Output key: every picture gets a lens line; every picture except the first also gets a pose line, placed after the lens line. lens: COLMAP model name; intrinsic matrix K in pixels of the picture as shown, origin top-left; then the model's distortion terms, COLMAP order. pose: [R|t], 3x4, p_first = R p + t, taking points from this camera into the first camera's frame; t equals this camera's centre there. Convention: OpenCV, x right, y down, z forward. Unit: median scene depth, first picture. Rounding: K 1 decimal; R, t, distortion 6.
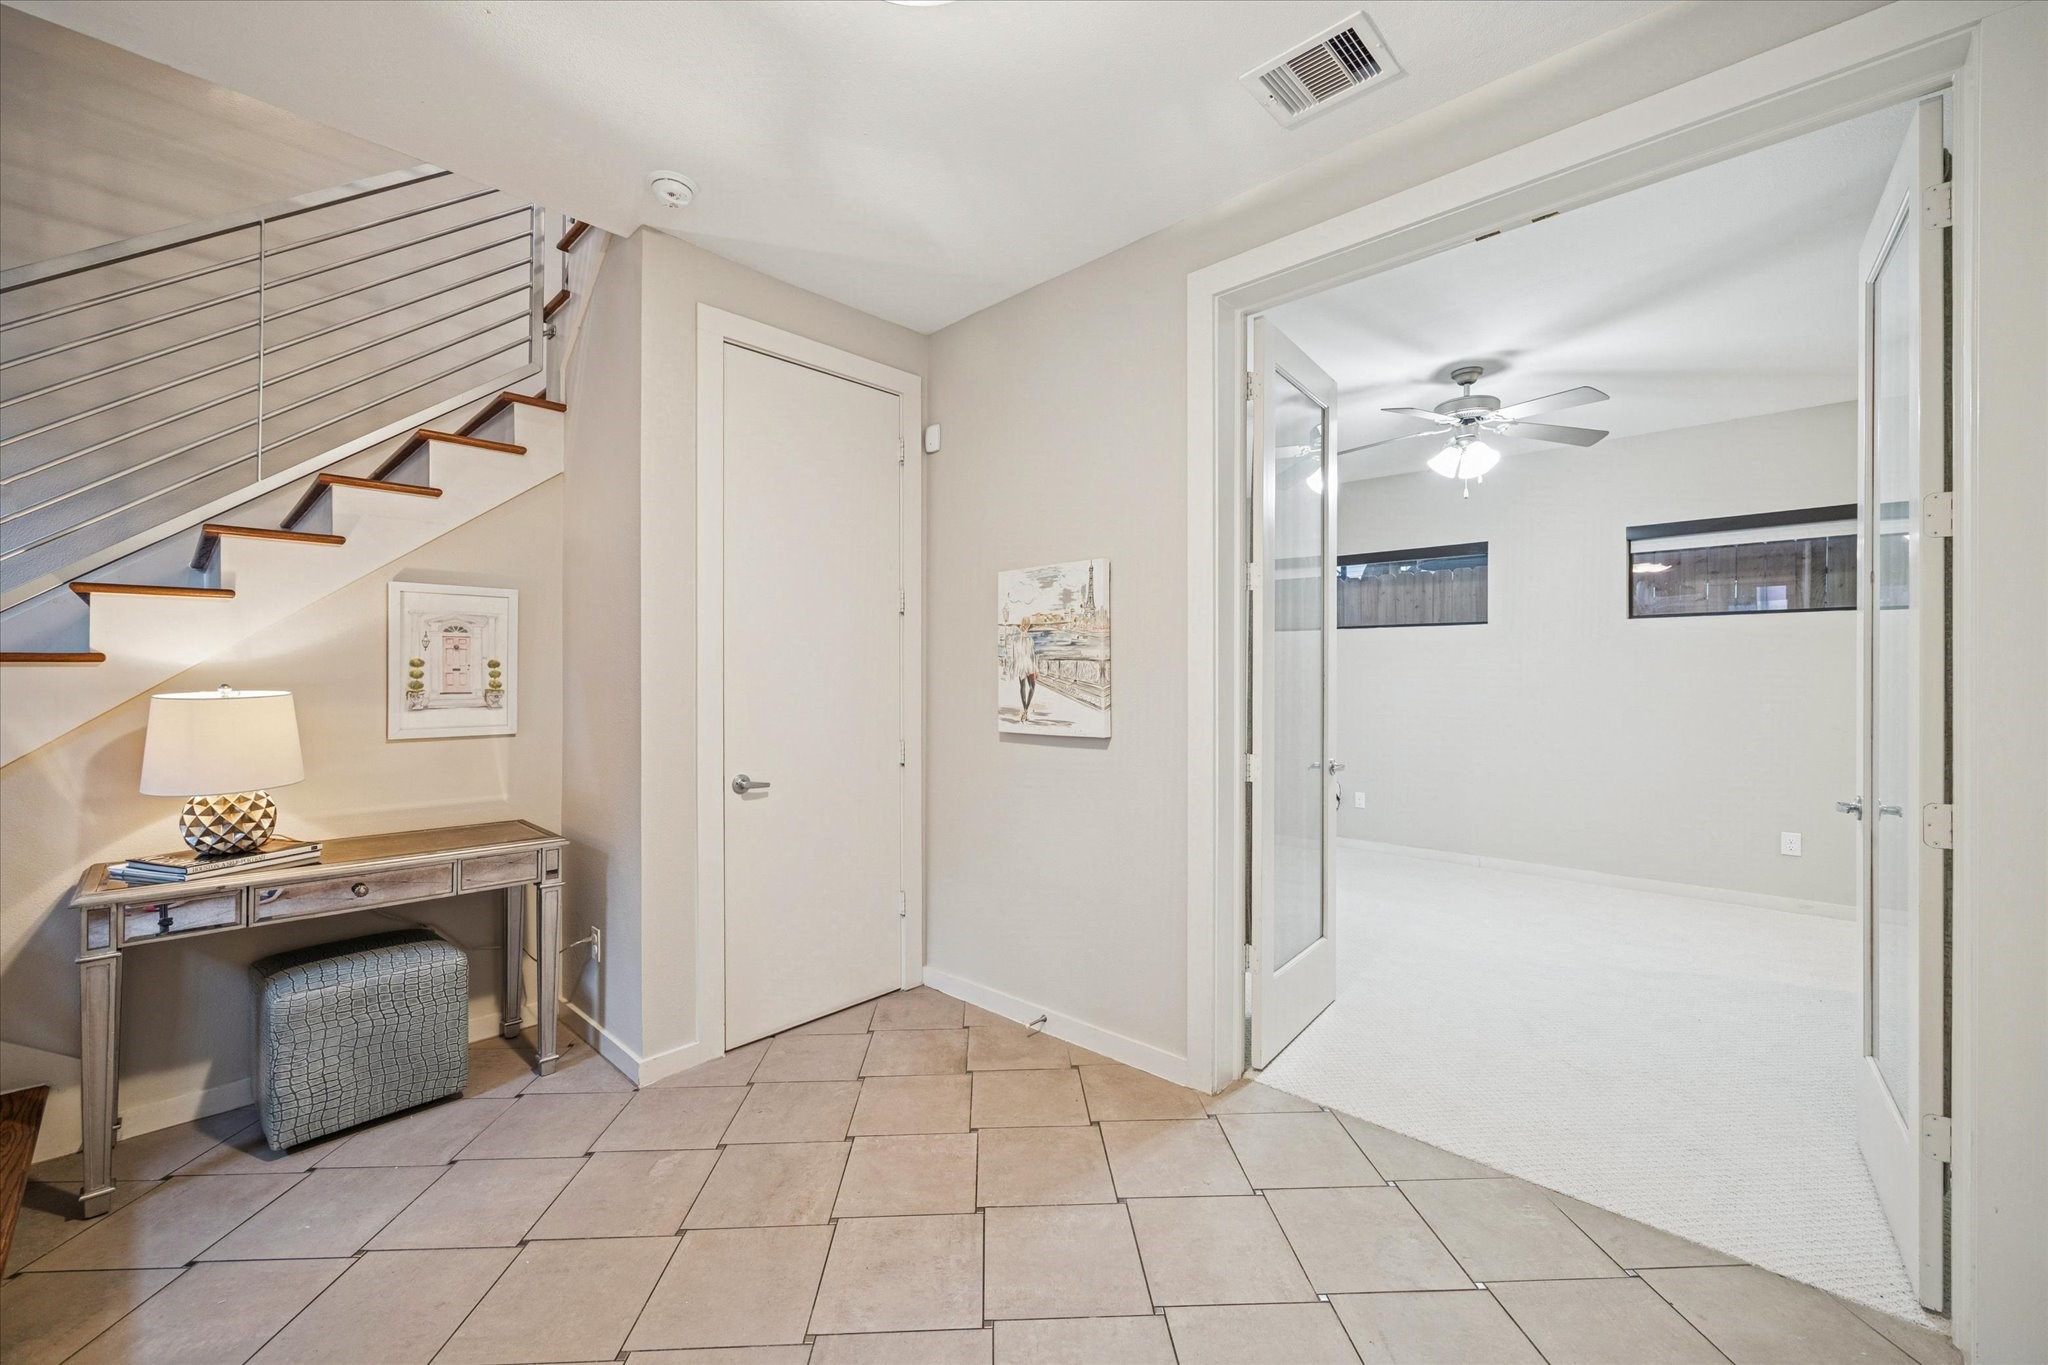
lens RADIAL K [[819.5, 0, 1034.1], [0, 819.5, 679.4], [0, 0, 1]] dist [0.000647, 0.000014]
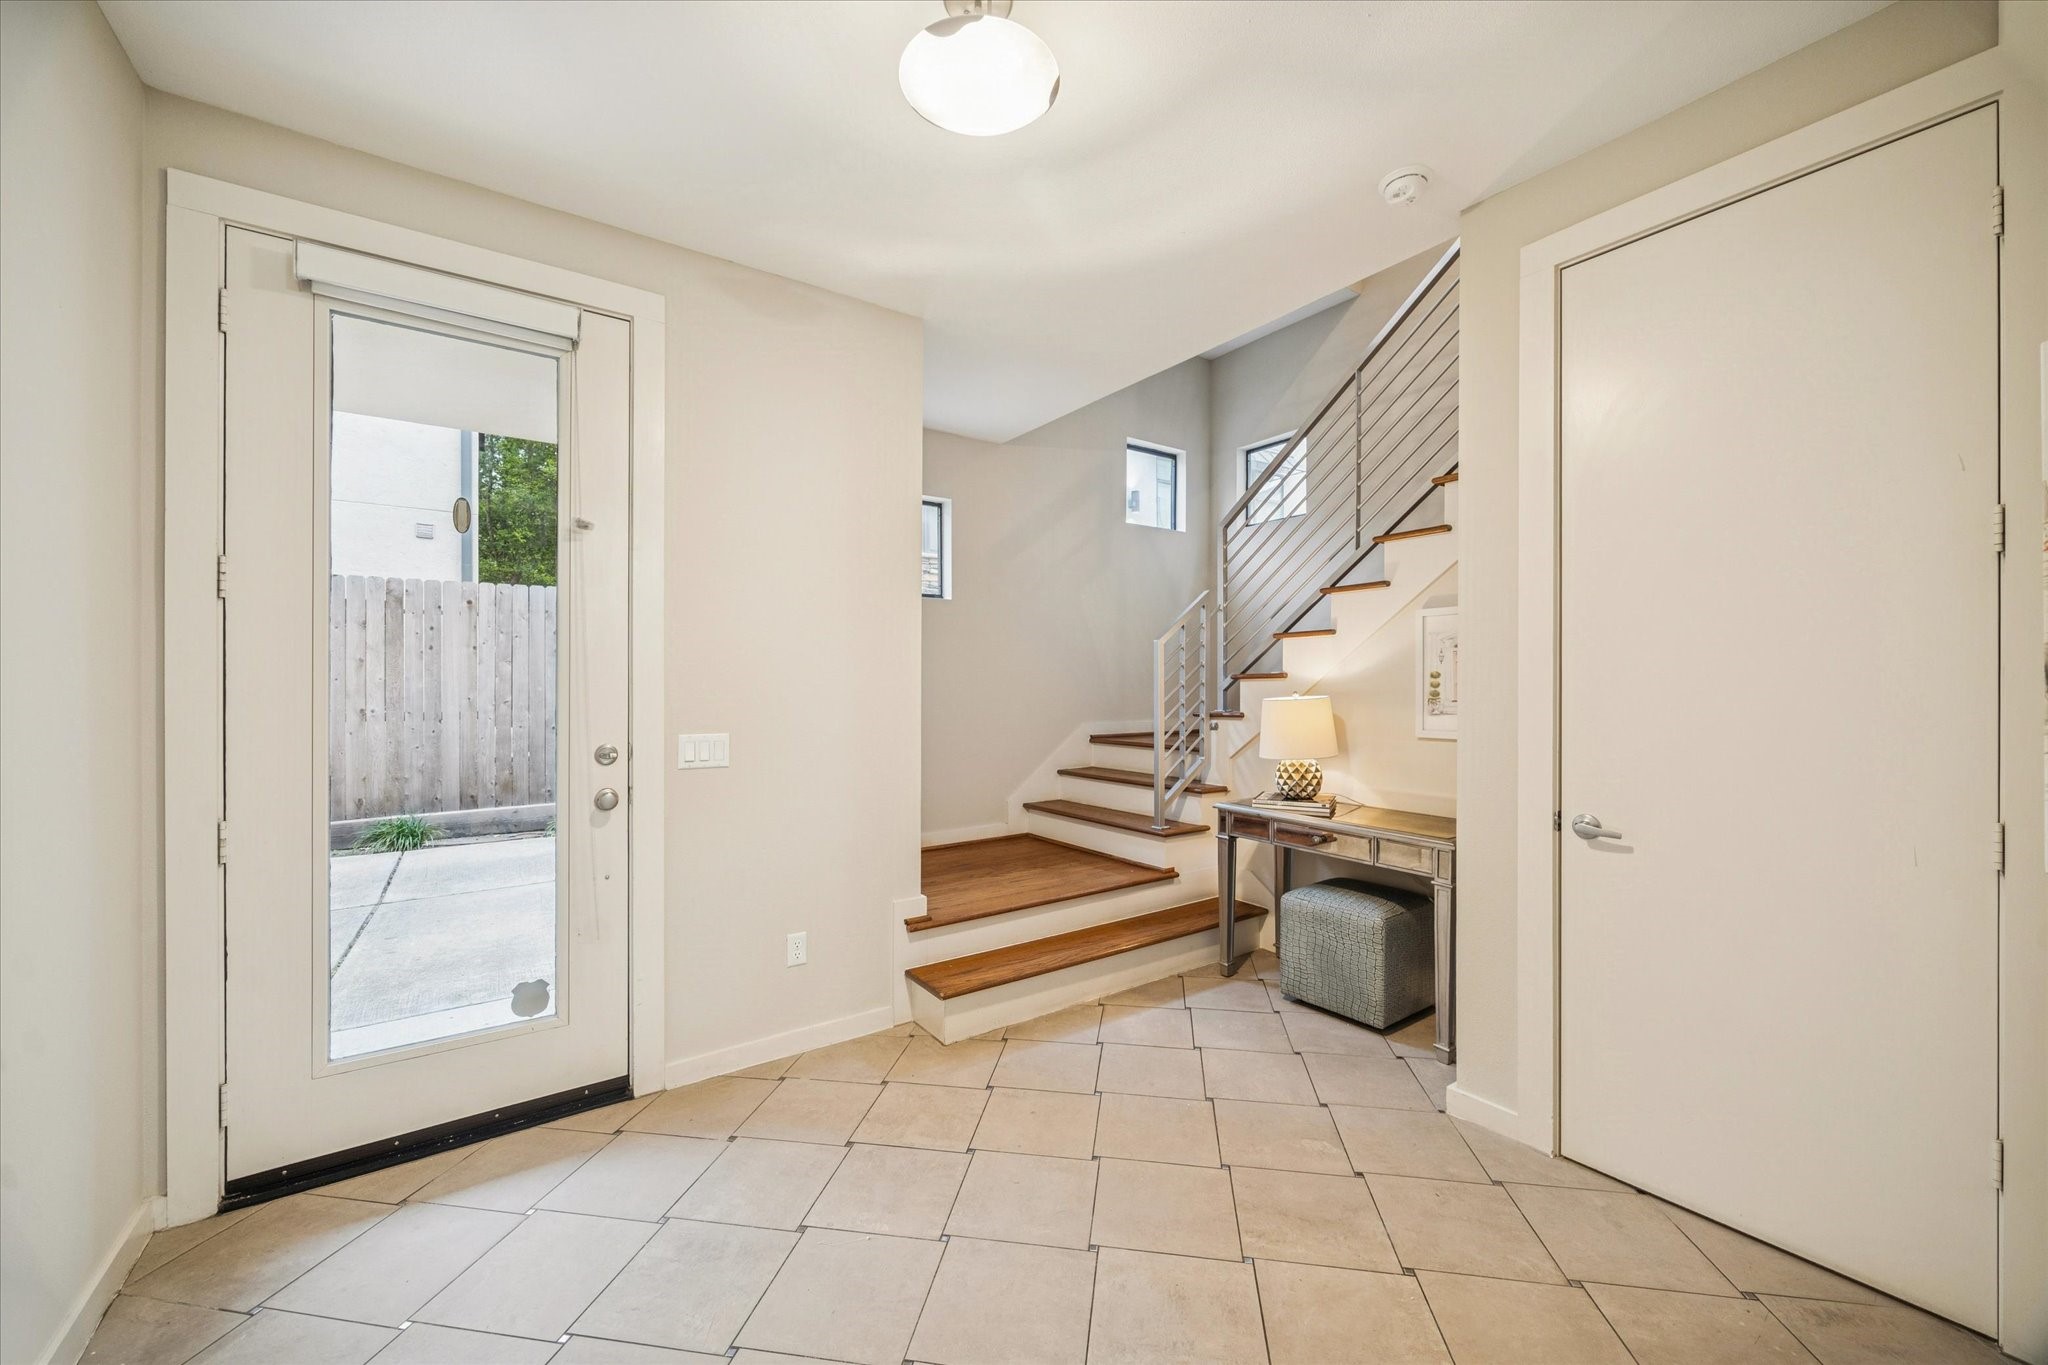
lens RADIAL K [[785.1, 0, 1020.9], [0, 785.1, 684.5], [0, 0, 1]] dist [0.001923, -0.000078]
pose [[-0.221704, -0.004457, -0.975104, 0.573813], [-0.003128, 0.999988, -0.003859, 0.000150], [0.975109, 0.002195, -0.221716, 0.769999]]
